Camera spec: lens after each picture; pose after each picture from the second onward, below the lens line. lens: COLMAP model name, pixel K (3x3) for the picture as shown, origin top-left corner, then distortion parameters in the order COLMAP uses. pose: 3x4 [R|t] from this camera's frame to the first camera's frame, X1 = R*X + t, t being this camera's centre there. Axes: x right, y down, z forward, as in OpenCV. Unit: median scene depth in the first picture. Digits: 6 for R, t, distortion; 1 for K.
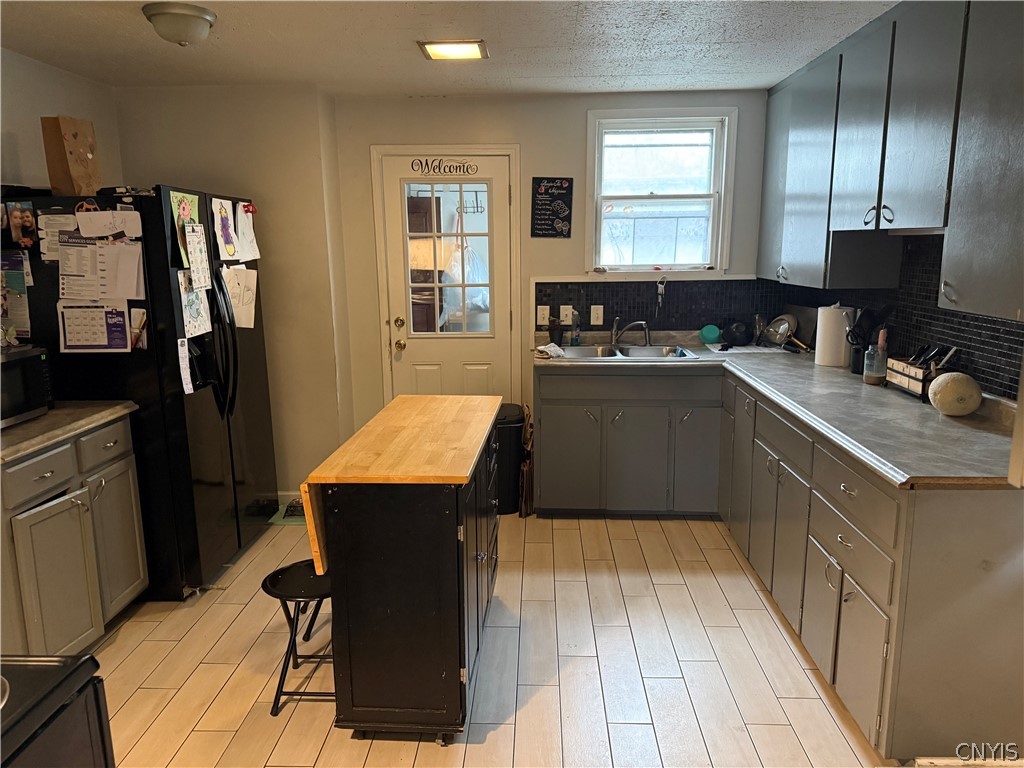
lens RADIAL K [[752.7, 0, 512.0], [0, 752.7, 384.0], [0, 0, 1]] dist [0.155792, -0.167562]
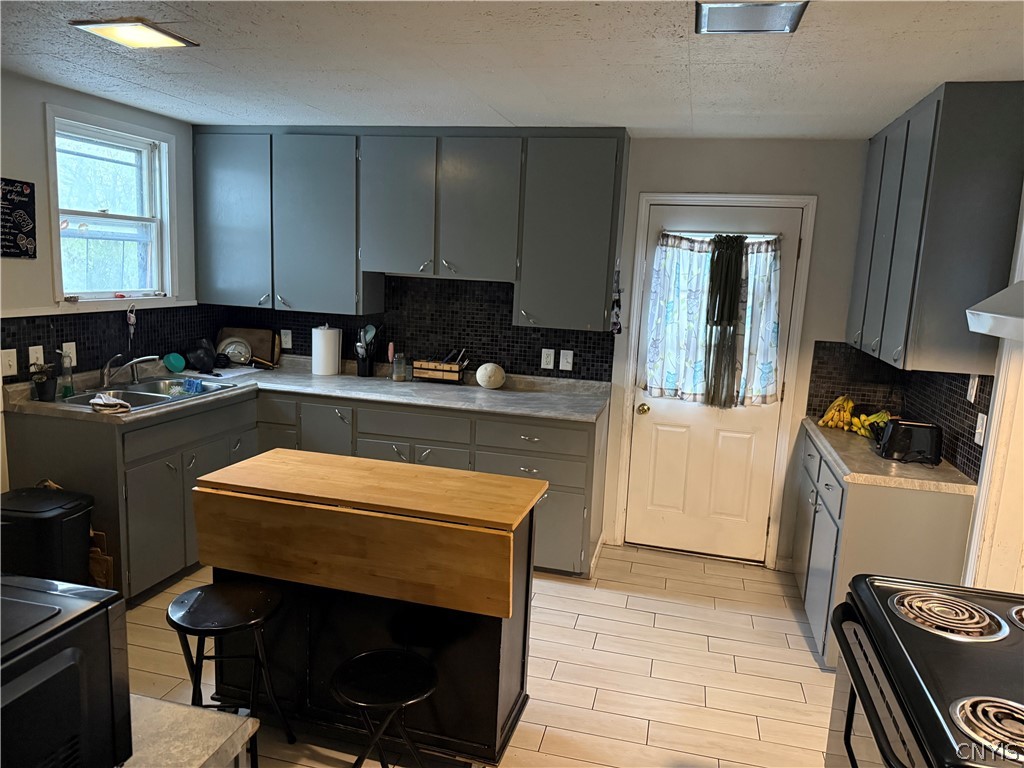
lens RADIAL K [[734.3, 0, 512.0], [0, 734.3, 384.0], [0, 0, 1]] dist [0.158174, -0.146365]
pose [[0.204644, -0.143682, 0.968234, -0.709842], [0.139262, 0.983379, 0.116495, -0.108739], [-0.968879, 0.110998, 0.221252, 0.445885]]
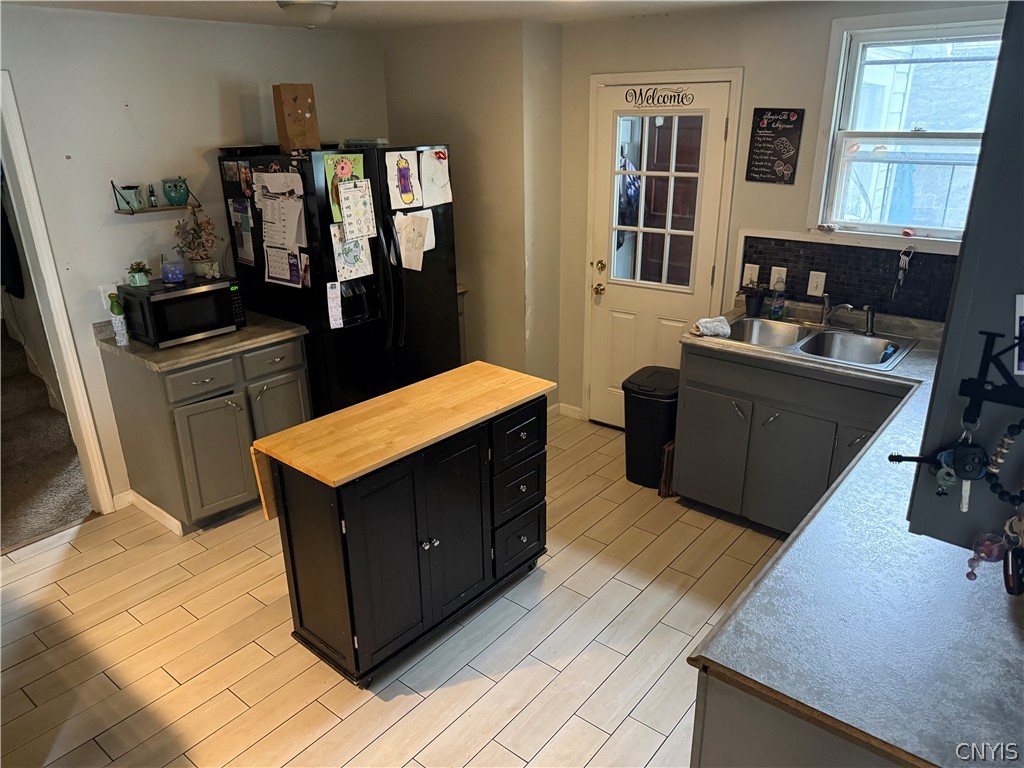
lens RADIAL K [[752.7, 0, 512.0], [0, 752.7, 384.0], [0, 0, 1]] dist [0.155792, -0.167562]
pose [[0.792440, 0.210017, -0.572653, 0.422658], [-0.105462, 0.971890, 0.210496, -0.153621], [0.600763, -0.106412, 0.792313, 0.179179]]
